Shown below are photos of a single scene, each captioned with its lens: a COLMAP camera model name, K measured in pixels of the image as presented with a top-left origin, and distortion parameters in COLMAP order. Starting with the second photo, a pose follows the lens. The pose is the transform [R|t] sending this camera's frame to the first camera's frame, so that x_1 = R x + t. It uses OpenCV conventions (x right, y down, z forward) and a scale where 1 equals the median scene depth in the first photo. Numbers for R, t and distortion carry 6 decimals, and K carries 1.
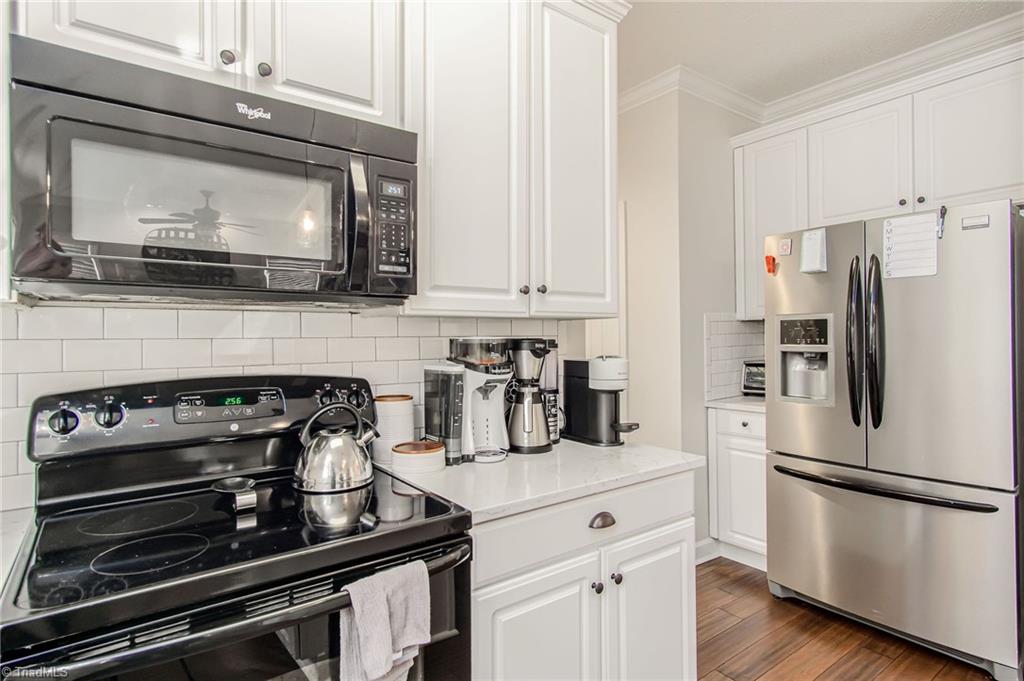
lens RADIAL K [[544.7, 0, 511.1], [0, 544.7, 338.2], [0, 0, 1]] dist [0.008001, -0.000346]
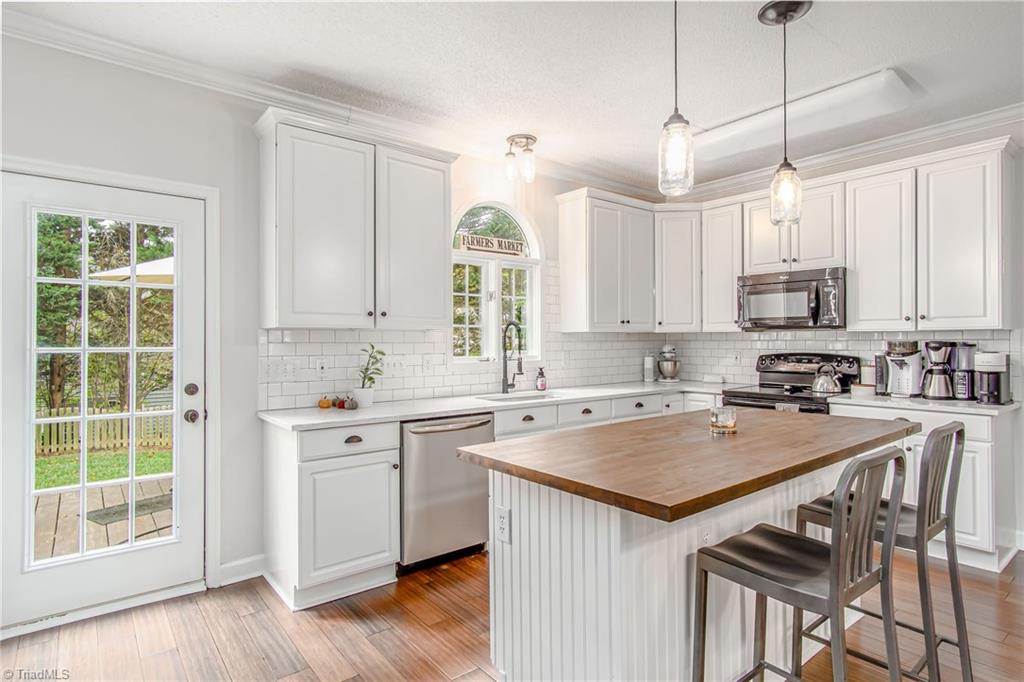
lens RADIAL K [[544.7, 0, 516.5], [0, 544.7, 341.6], [0, 0, 1]] dist [0.008001, -0.000346]
pose [[0.039231, 0.005294, -0.999216, 2.241504], [0.005572, 0.999969, 0.005517, -0.018894], [0.999215, -0.005784, 0.039200, -0.665957]]
